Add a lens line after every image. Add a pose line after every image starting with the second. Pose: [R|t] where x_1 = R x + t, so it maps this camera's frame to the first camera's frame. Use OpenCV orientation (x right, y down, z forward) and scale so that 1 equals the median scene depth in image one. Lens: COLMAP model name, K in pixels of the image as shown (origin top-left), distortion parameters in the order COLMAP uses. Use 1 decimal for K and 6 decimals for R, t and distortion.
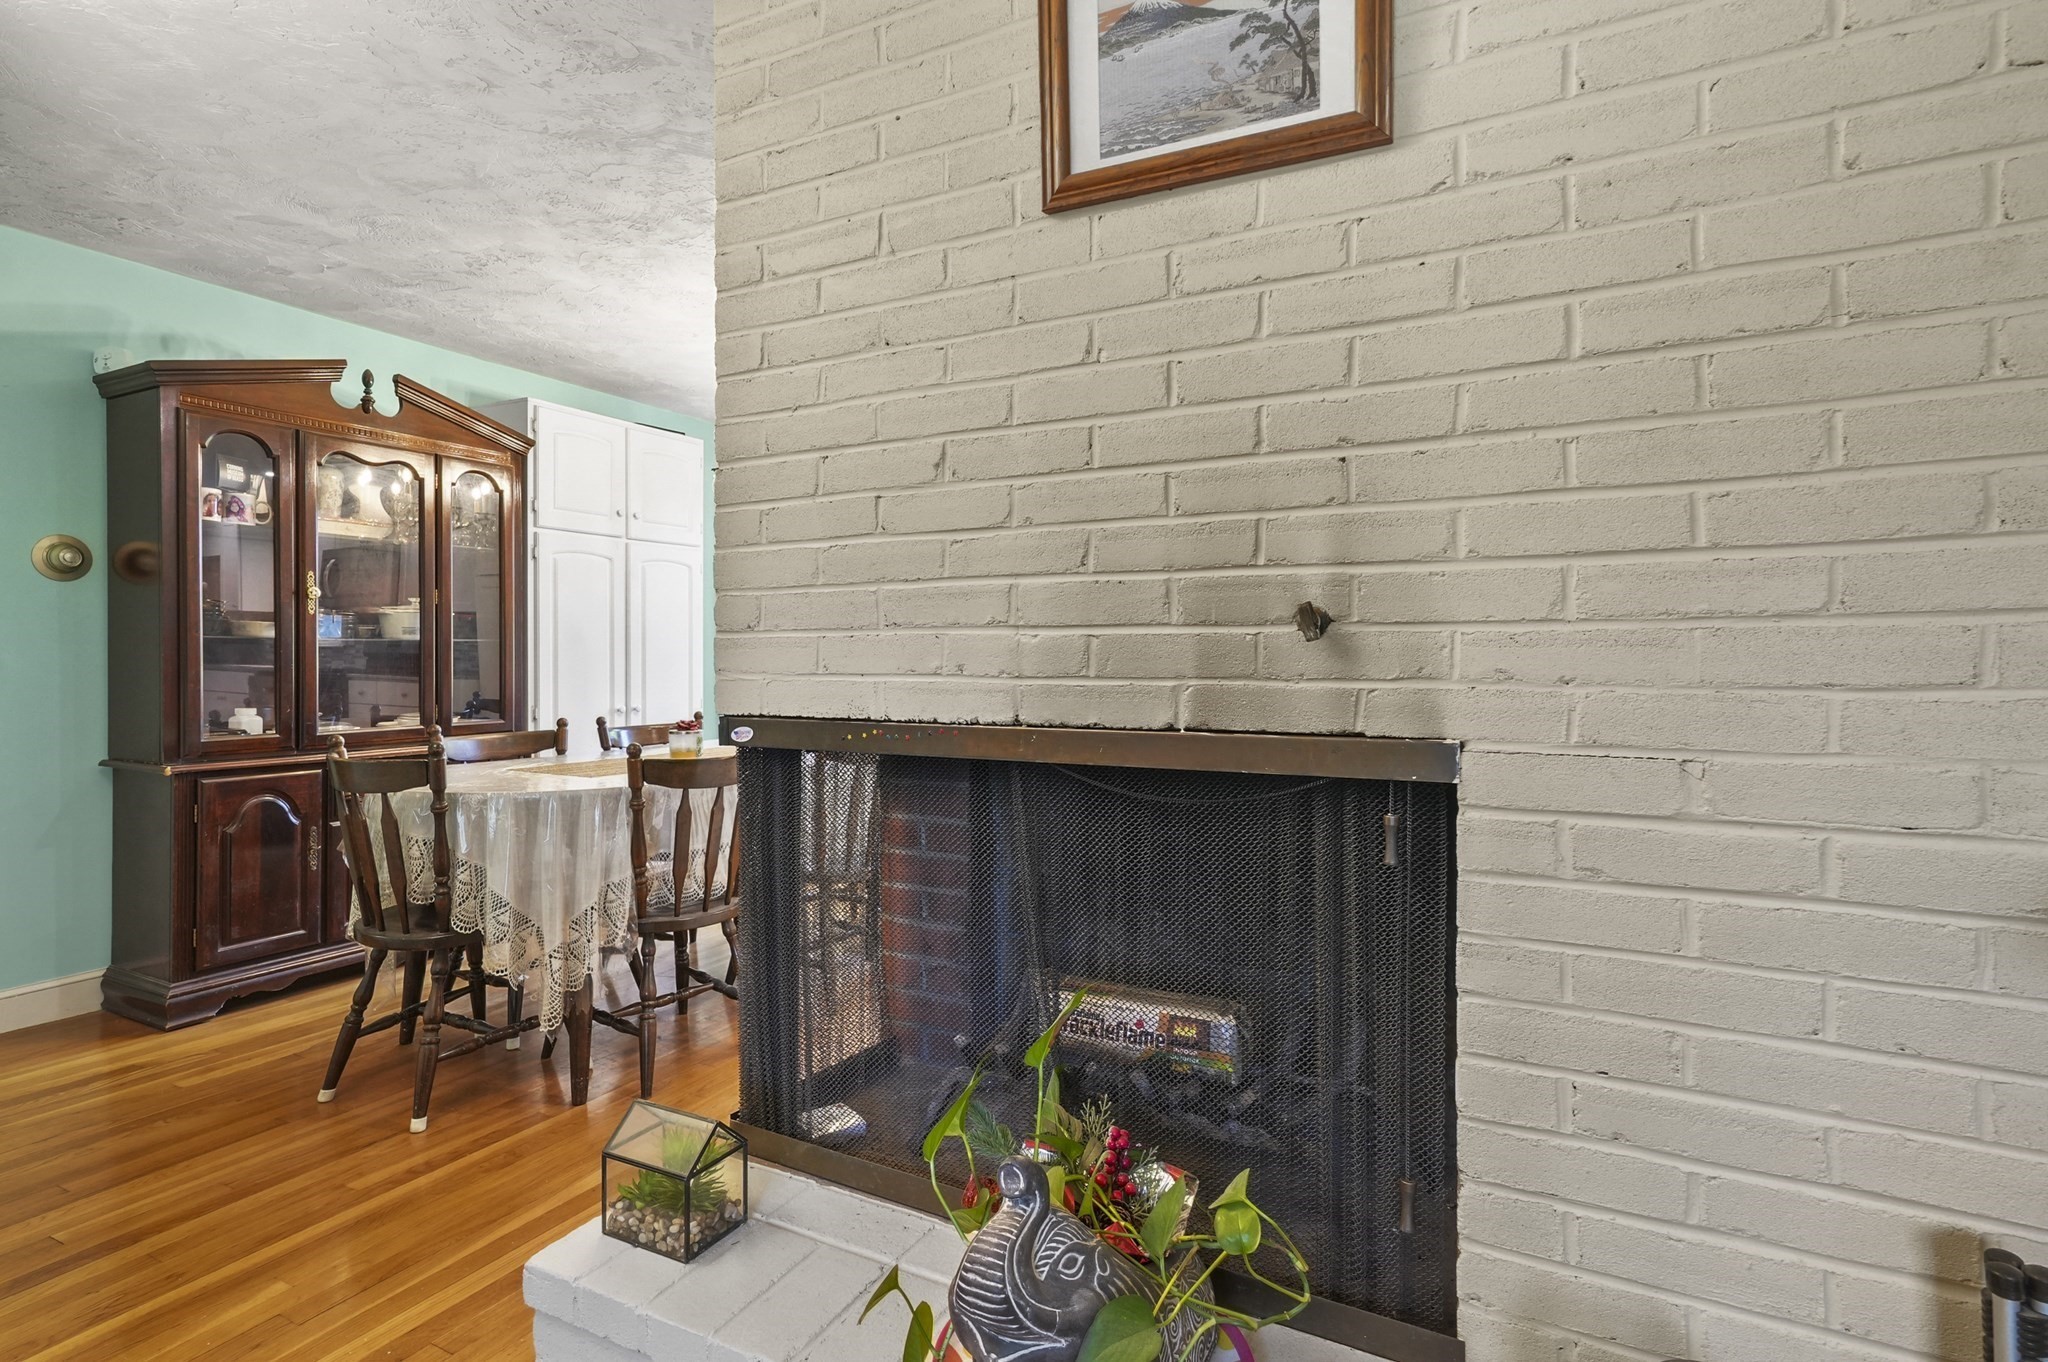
lens RADIAL K [[1017.0, 0, 1019.3], [0, 1017.0, 656.5], [0, 0, 1]] dist [-0.005244, 0.010801]
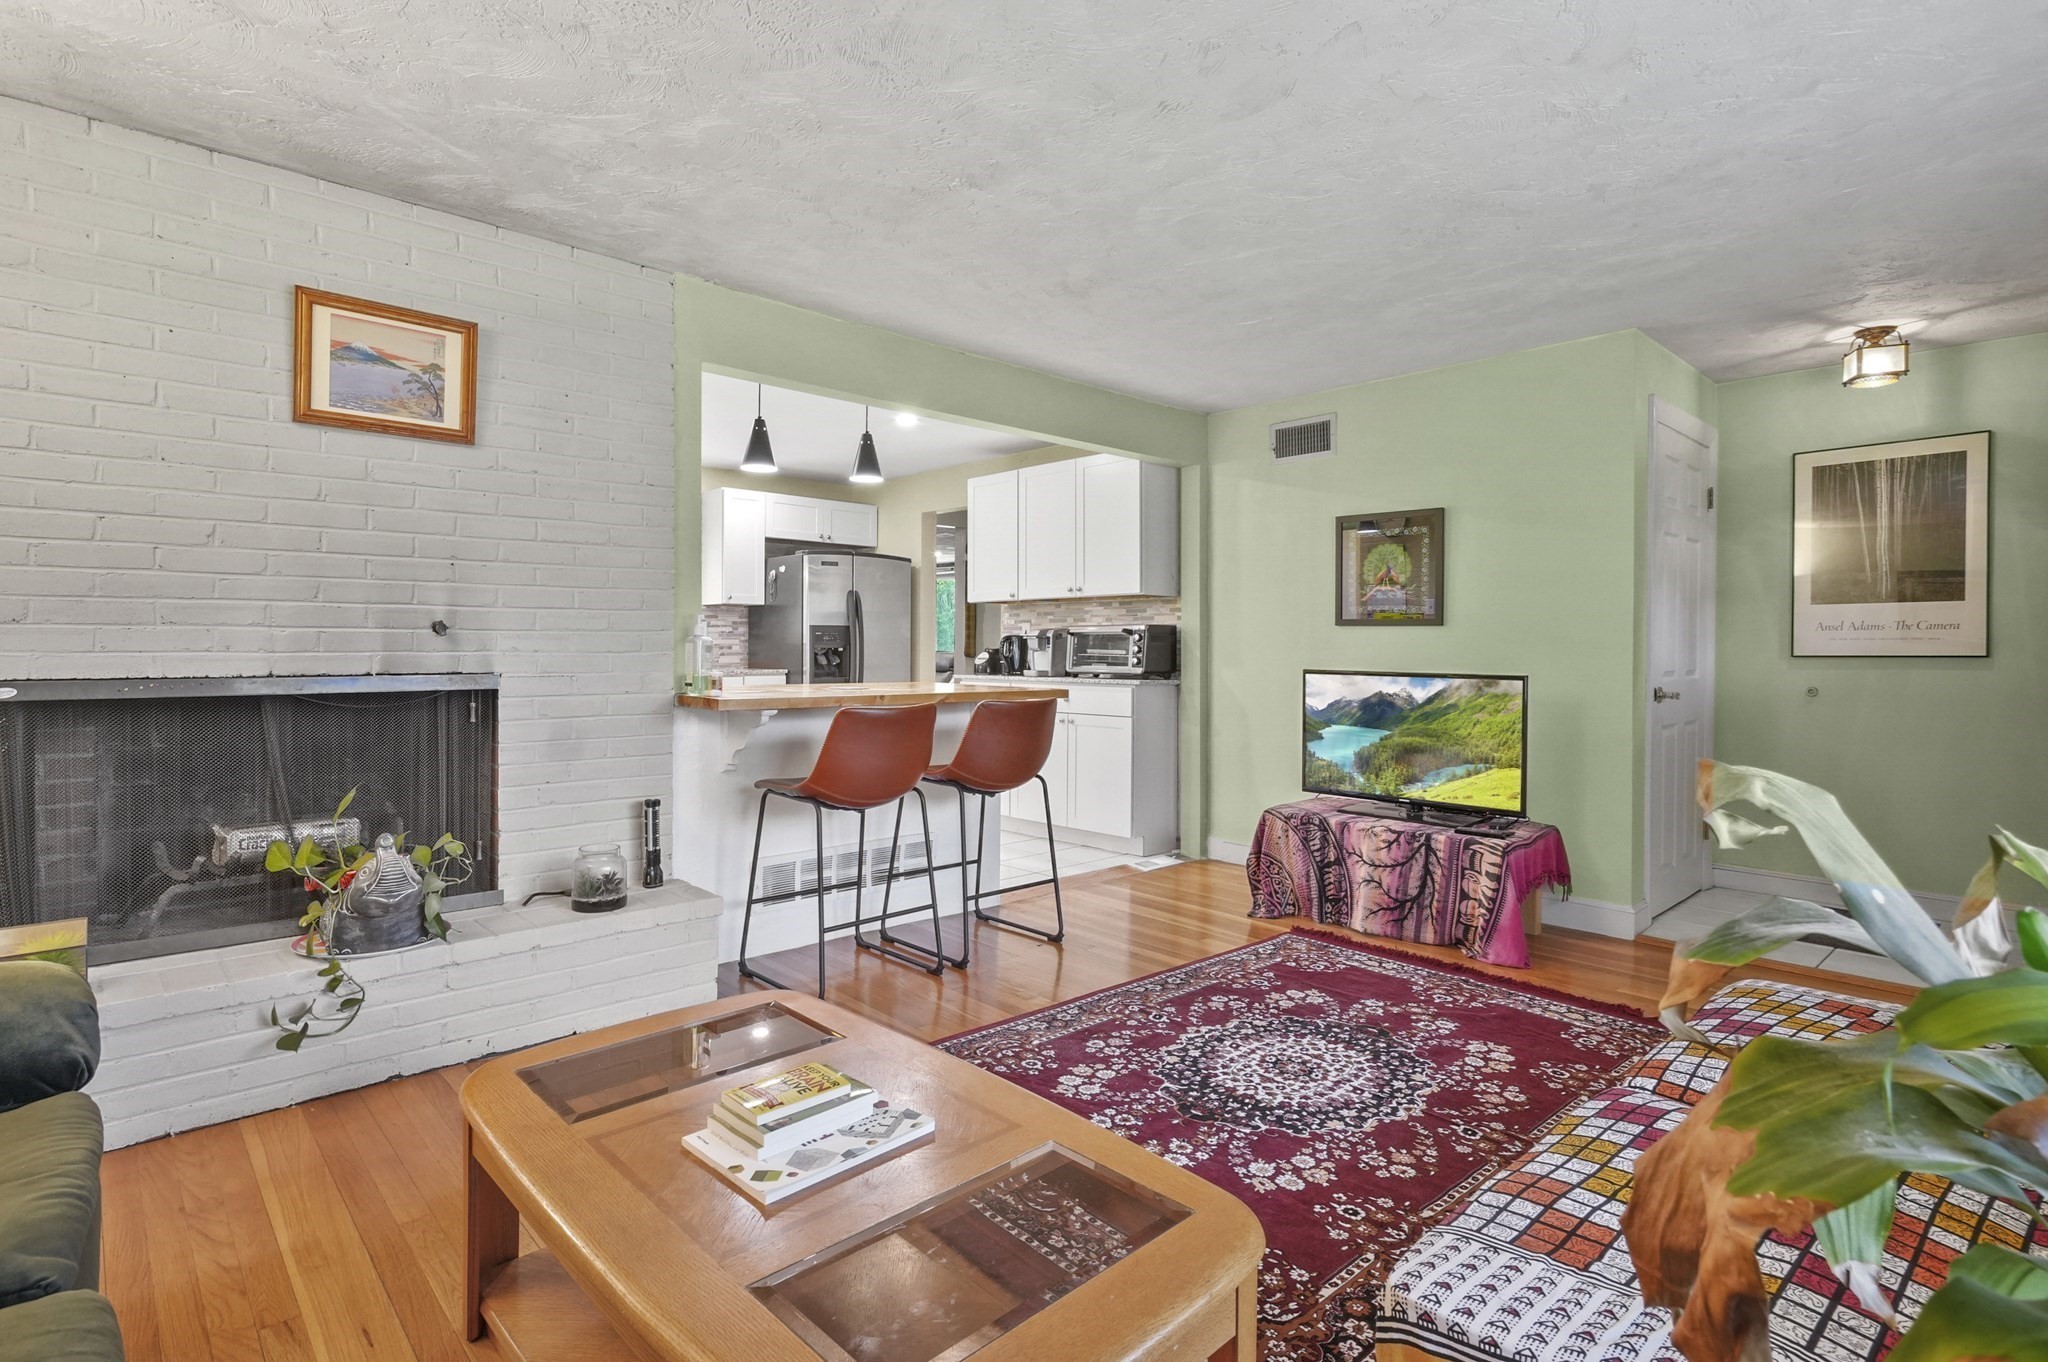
lens RADIAL K [[1017.0, 0, 1028.2], [0, 1017.0, 675.0], [0, 0, 1]] dist [-0.005244, 0.010801]
pose [[0.358276, -0.026384, 0.933243, -0.579827], [-0.005932, 0.999516, 0.030535, -0.001592], [-0.933597, -0.016476, 0.357946, -0.470072]]
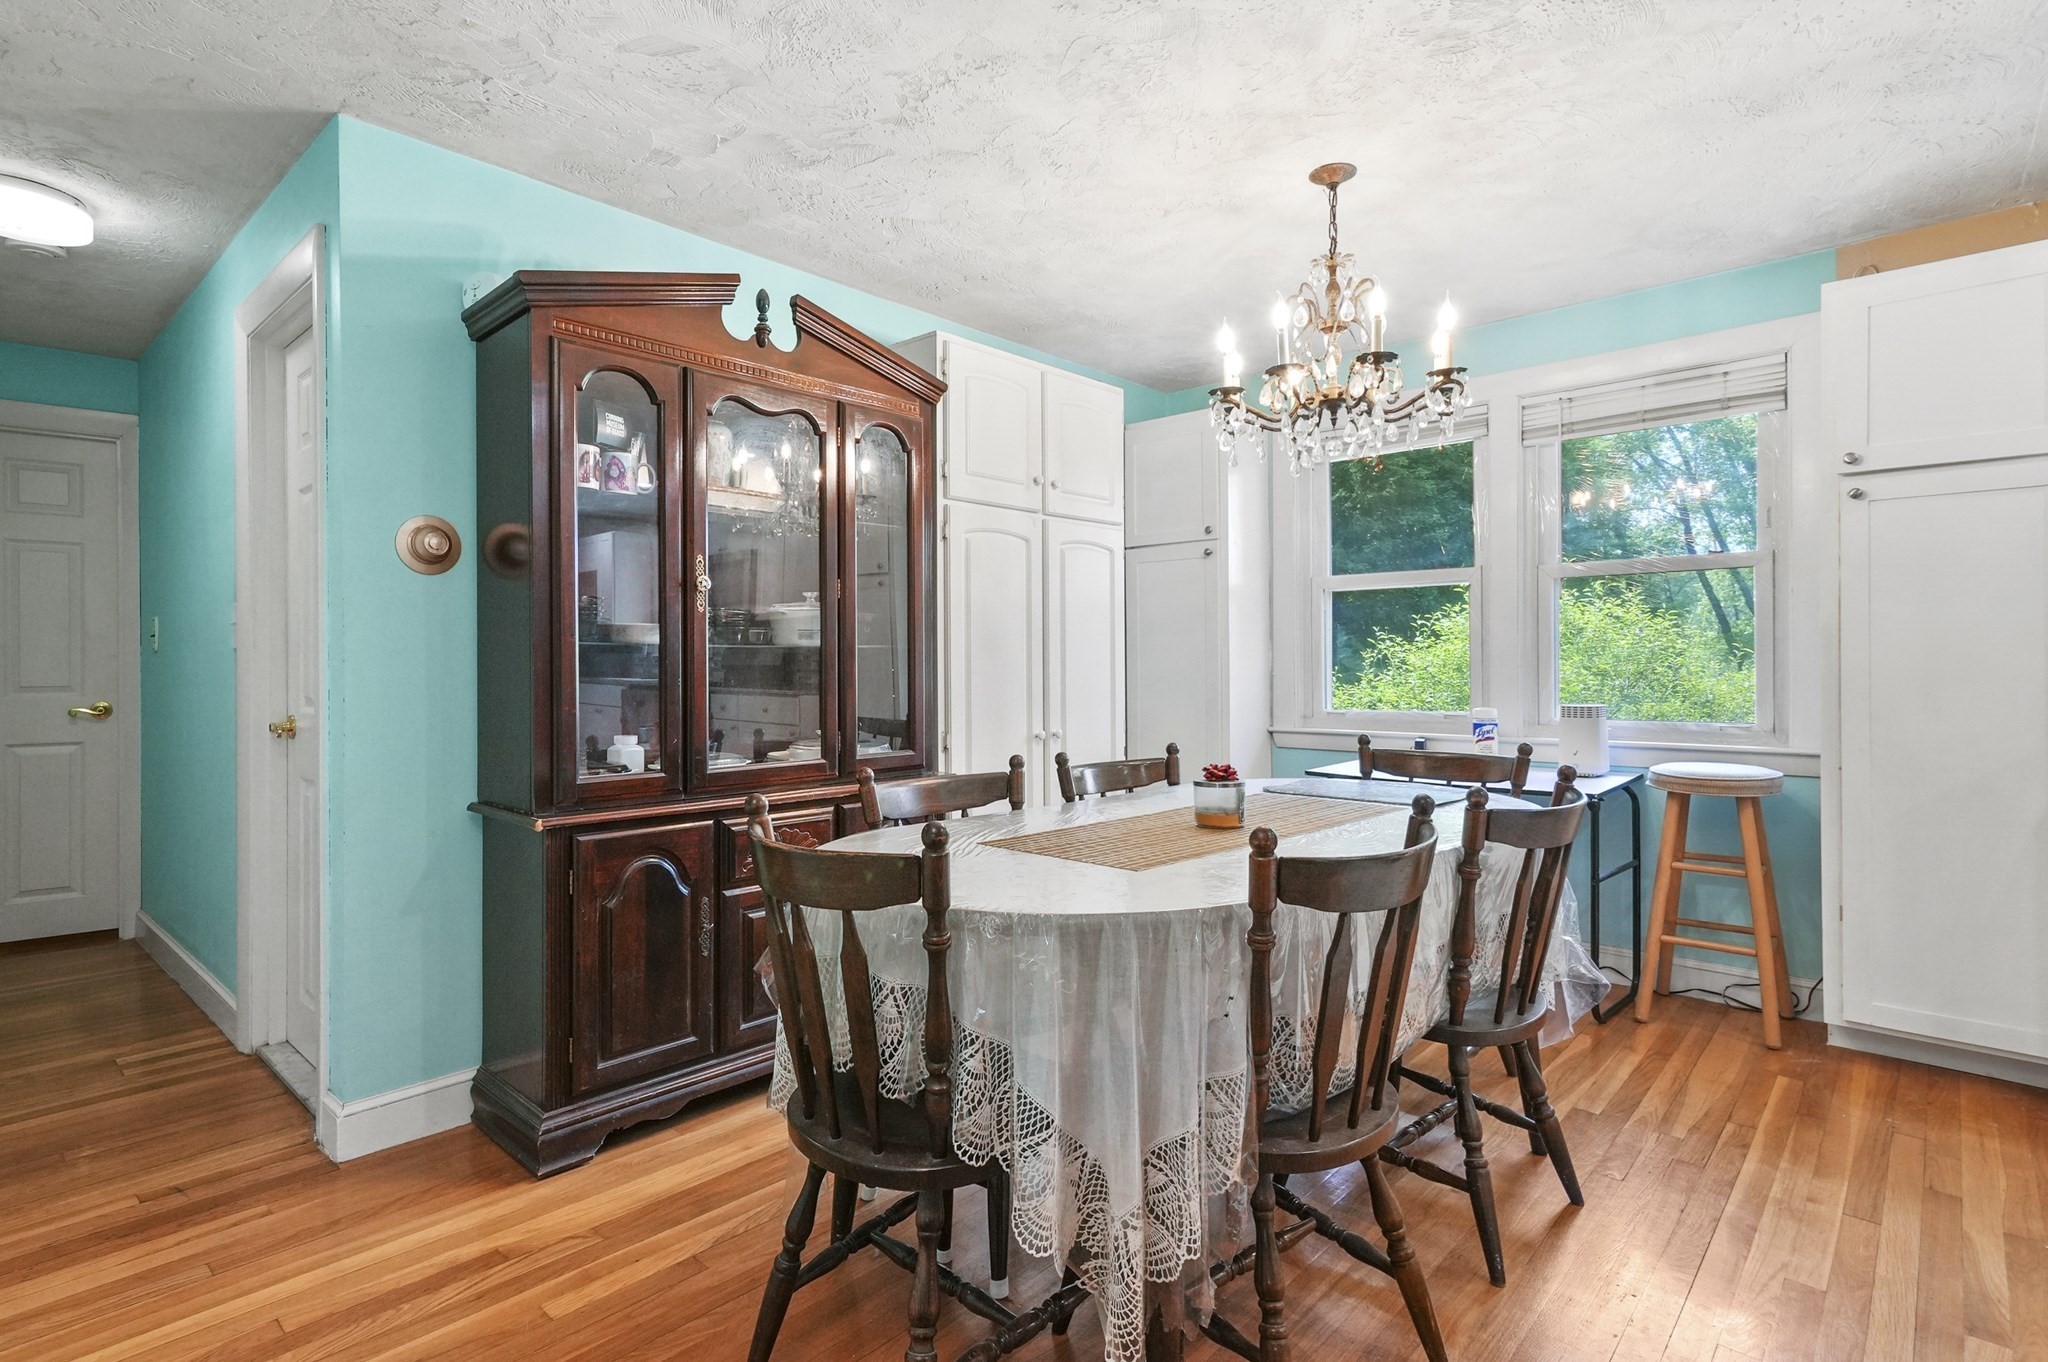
lens RADIAL K [[1017.0, 0, 1021.3], [0, 1017.0, 656.1], [0, 0, 1]] dist [-0.005244, 0.010801]
pose [[0.964028, -0.009425, -0.265634, -0.290960], [0.006678, 0.999914, -0.011244, 0.000912], [0.265717, 0.009066, 0.964008, 0.367604]]
